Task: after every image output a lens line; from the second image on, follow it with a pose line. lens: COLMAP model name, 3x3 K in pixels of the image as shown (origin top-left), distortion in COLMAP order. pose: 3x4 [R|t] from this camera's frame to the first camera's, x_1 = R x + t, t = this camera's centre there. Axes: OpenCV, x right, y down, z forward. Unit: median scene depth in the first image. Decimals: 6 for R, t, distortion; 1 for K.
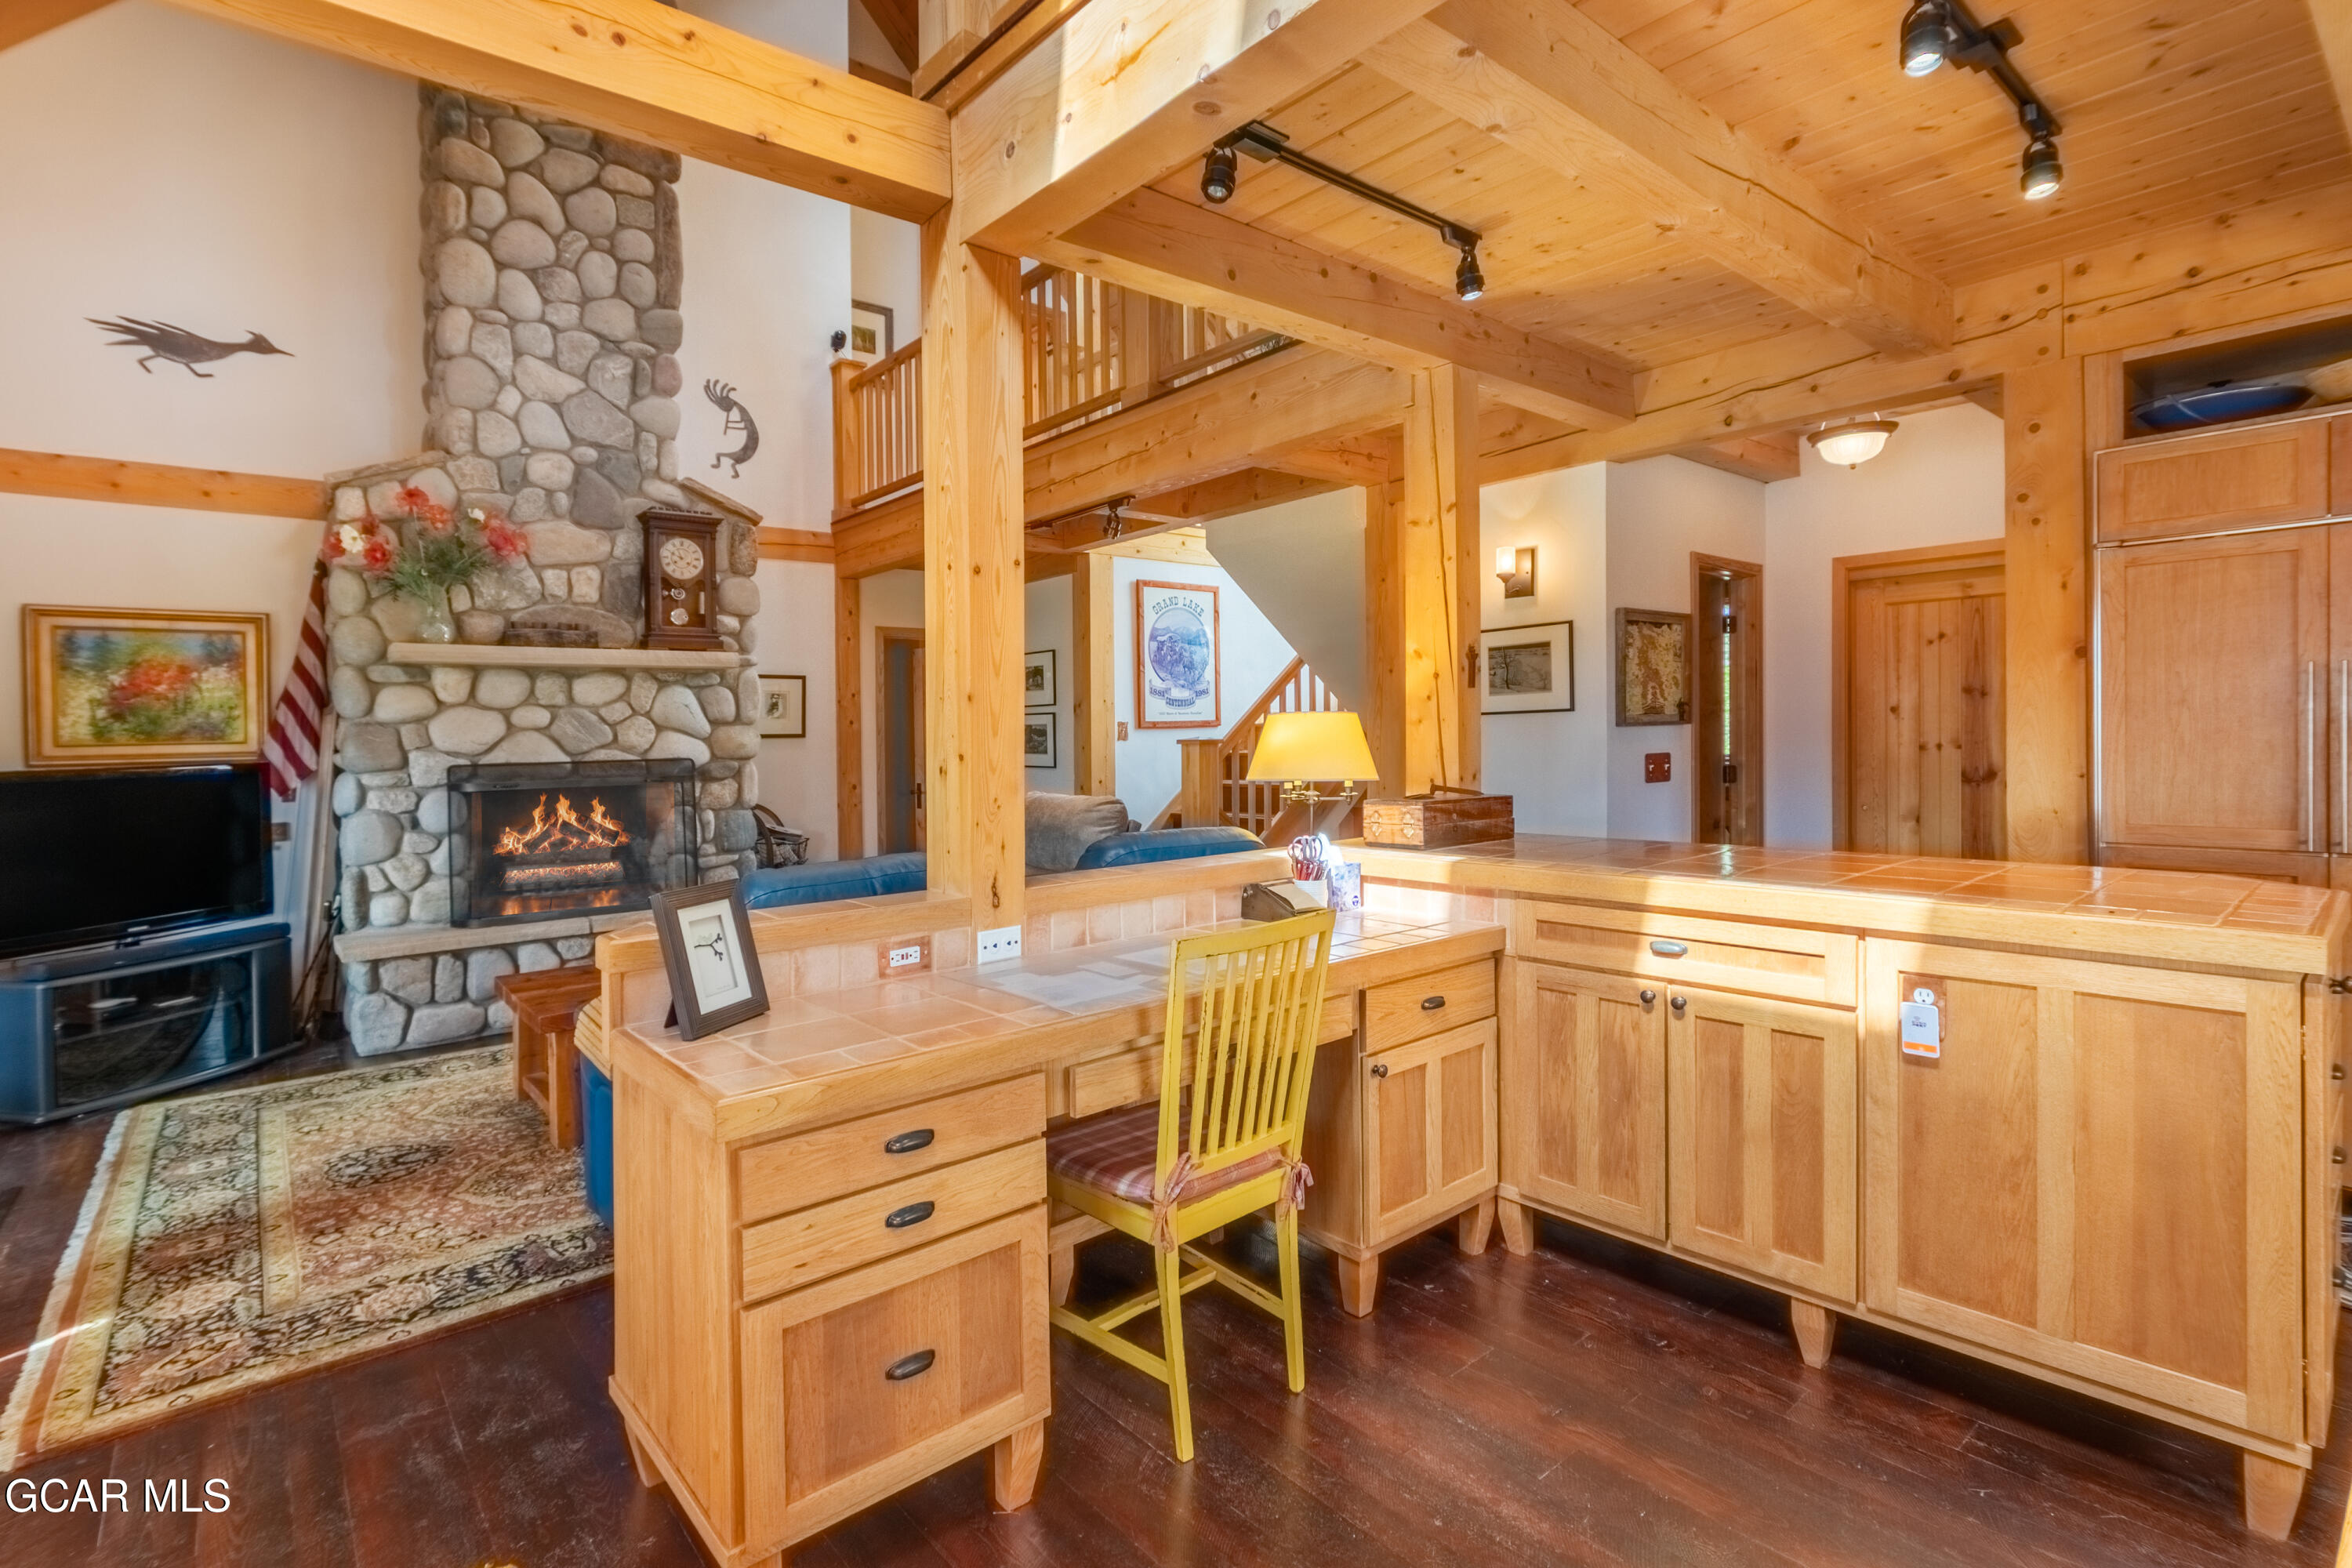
lens RADIAL K [[1130.2, 0, 1183.3], [0, 1130.2, 752.7], [0, 0, 1]] dist [-0.004121, 0.004193]
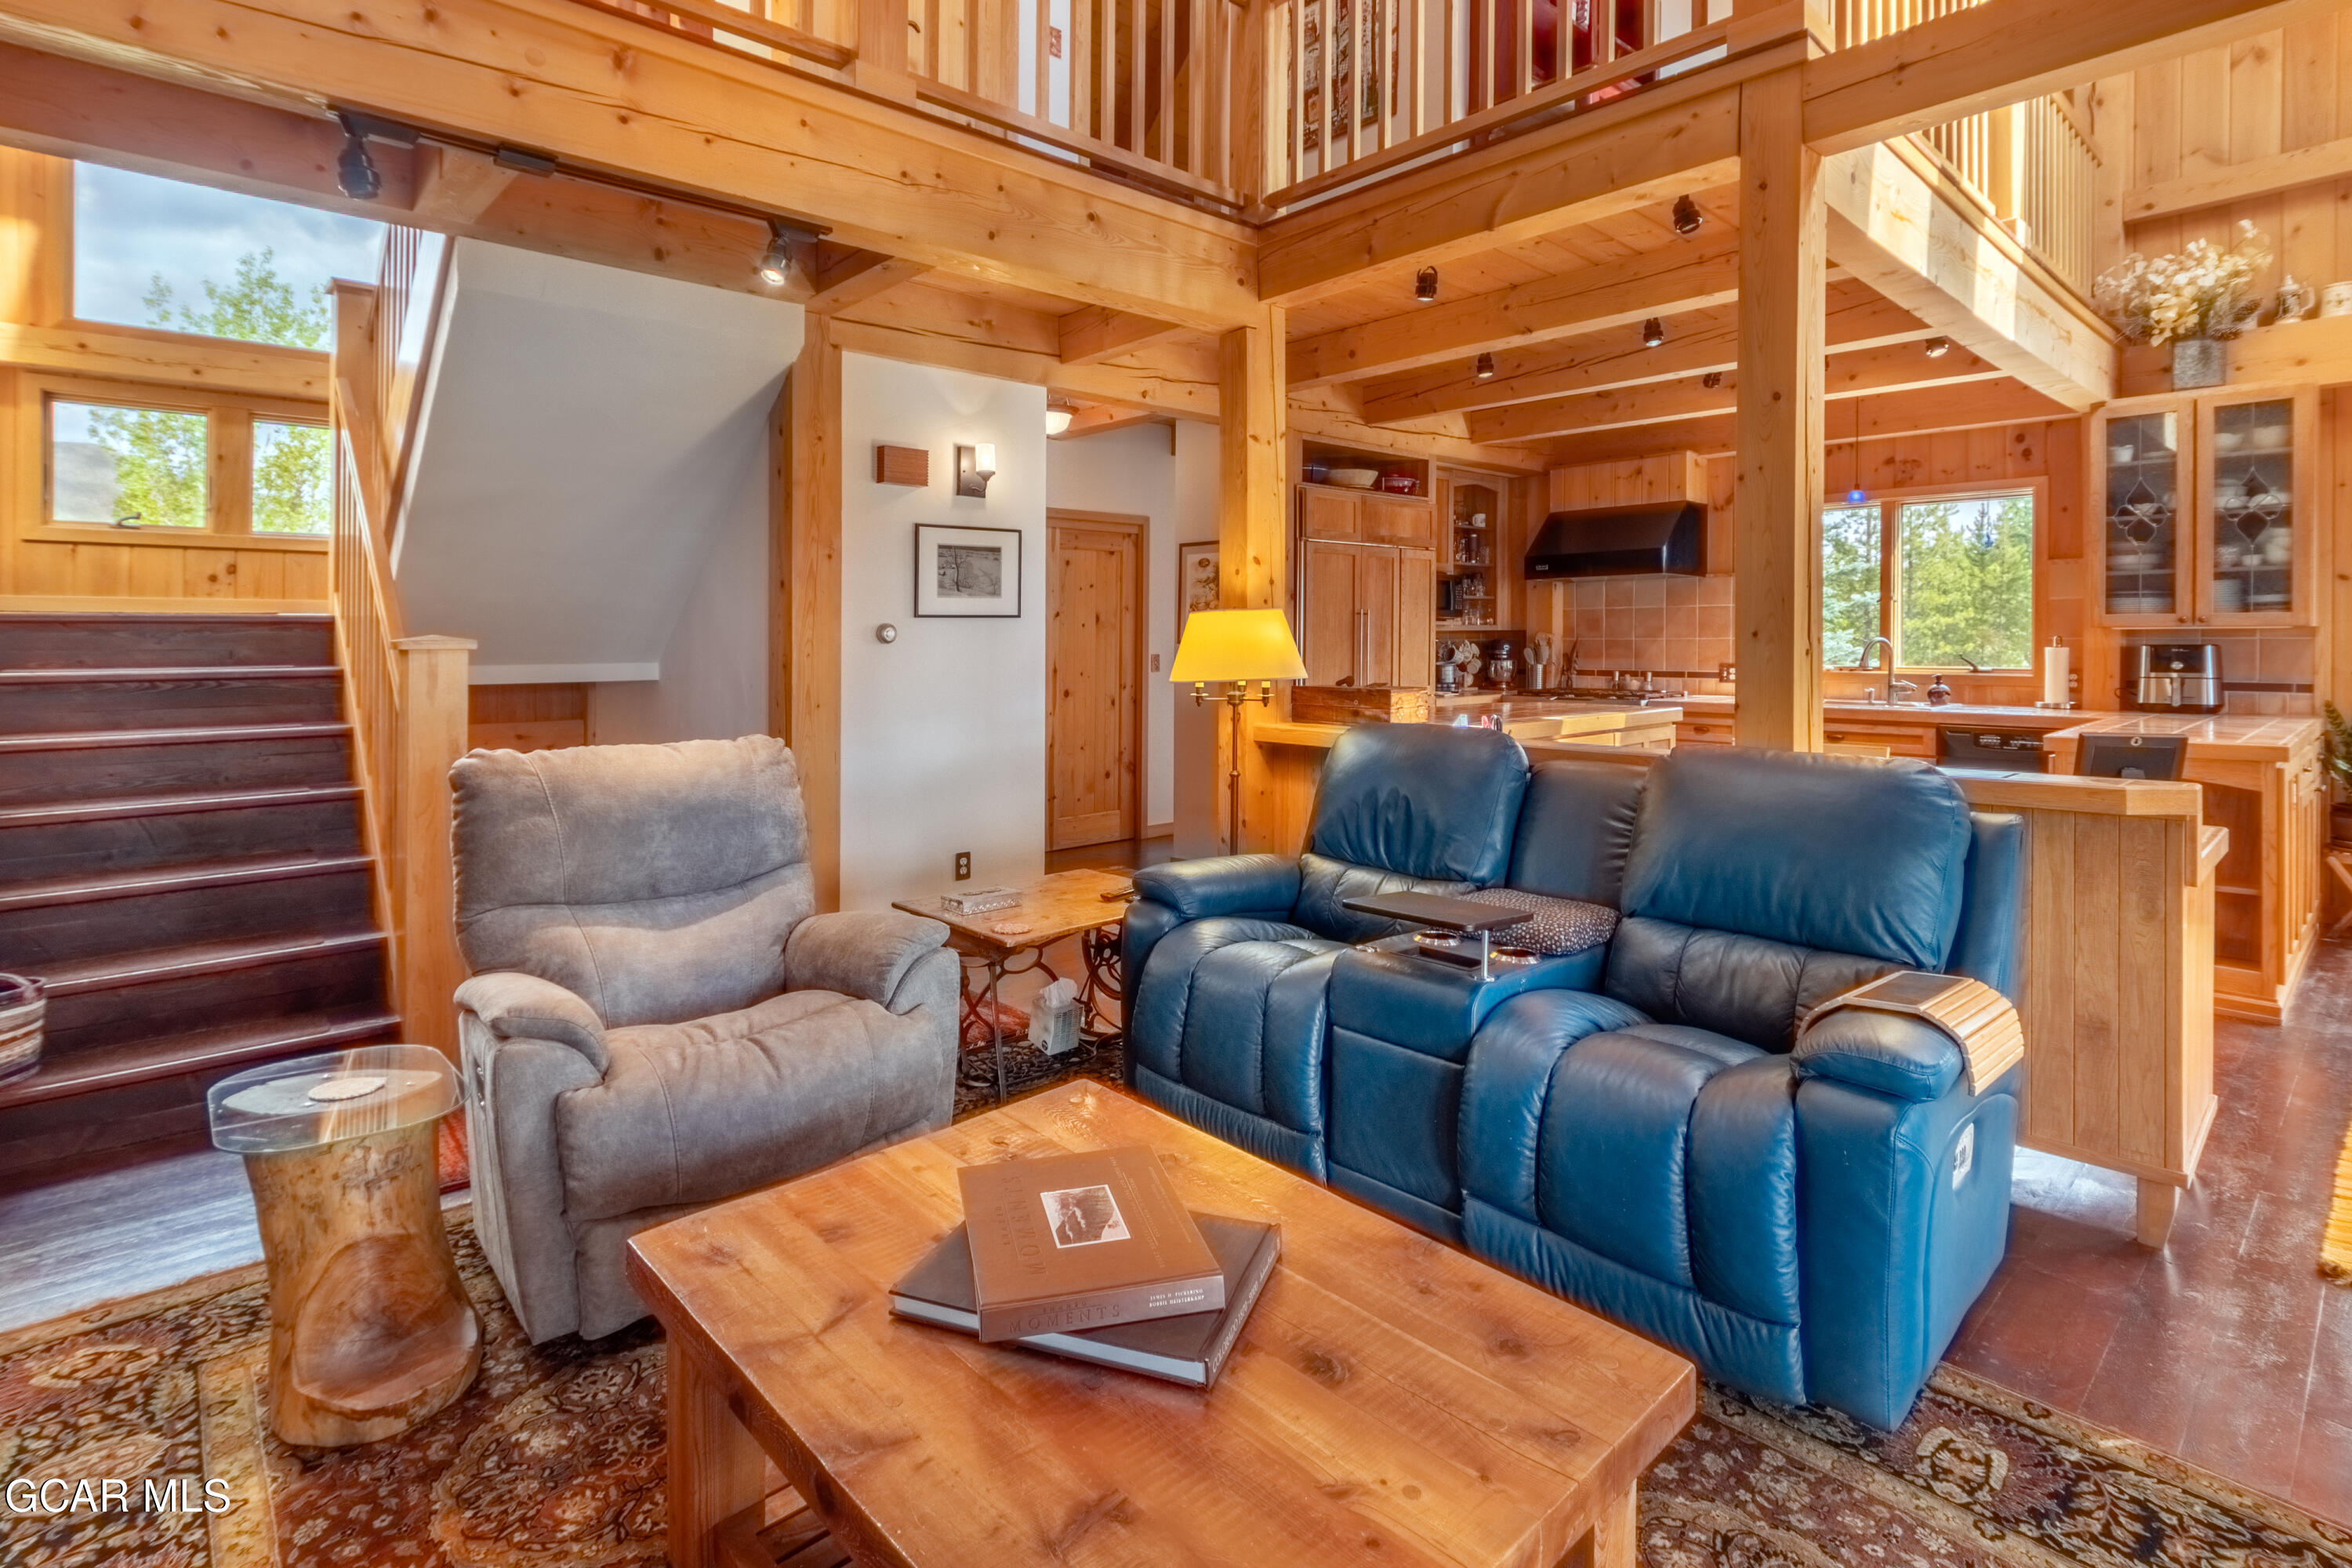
lens RADIAL K [[1130.2, 0, 1166.3], [0, 1130.2, 645.8], [0, 0, 1]] dist [-0.004121, 0.004193]
pose [[-0.030179, 0.014210, 0.999443, -0.626095], [0.020848, 0.999690, -0.013584, 0.005486], [-0.999327, 0.020427, -0.030466, 0.811234]]
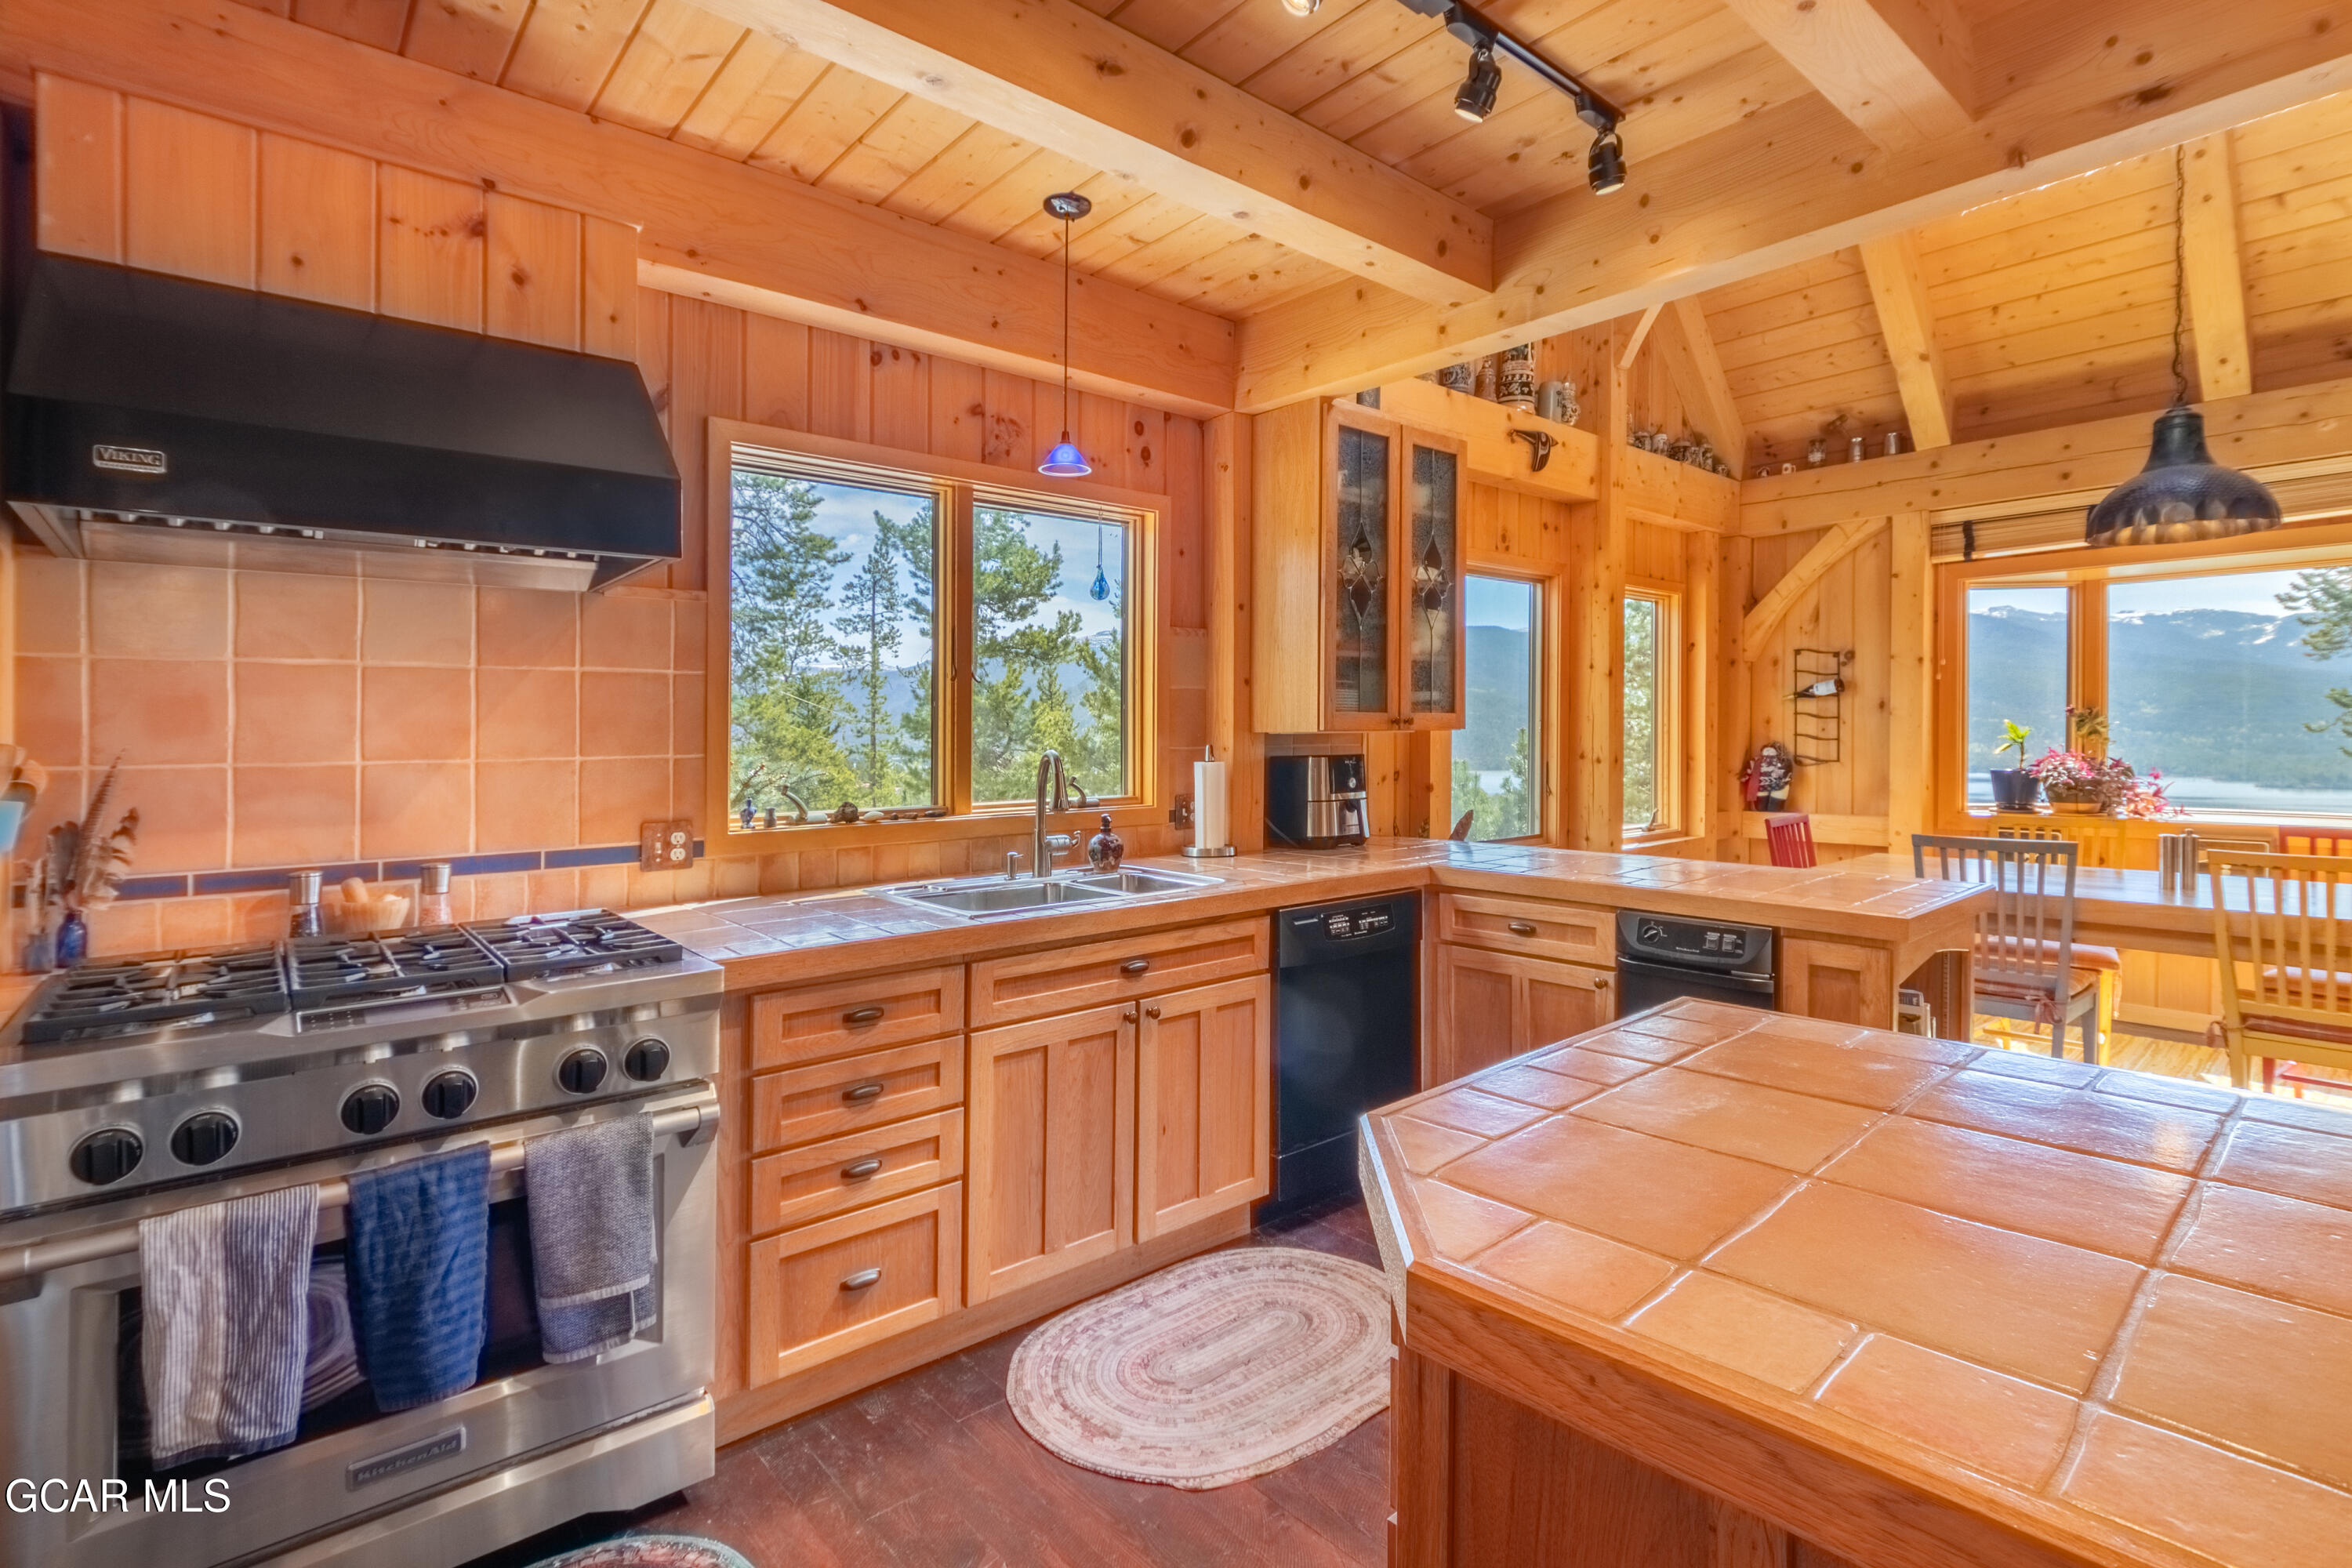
lens RADIAL K [[1130.2, 0, 1166.1], [0, 1130.2, 769.1], [0, 0, 1]] dist [-0.004121, 0.004193]
pose [[-0.999477, 0.031175, -0.008627, 0.472161], [0.030747, 0.998469, 0.045987, -0.018900], [0.010048, 0.045698, -0.998905, 0.625251]]
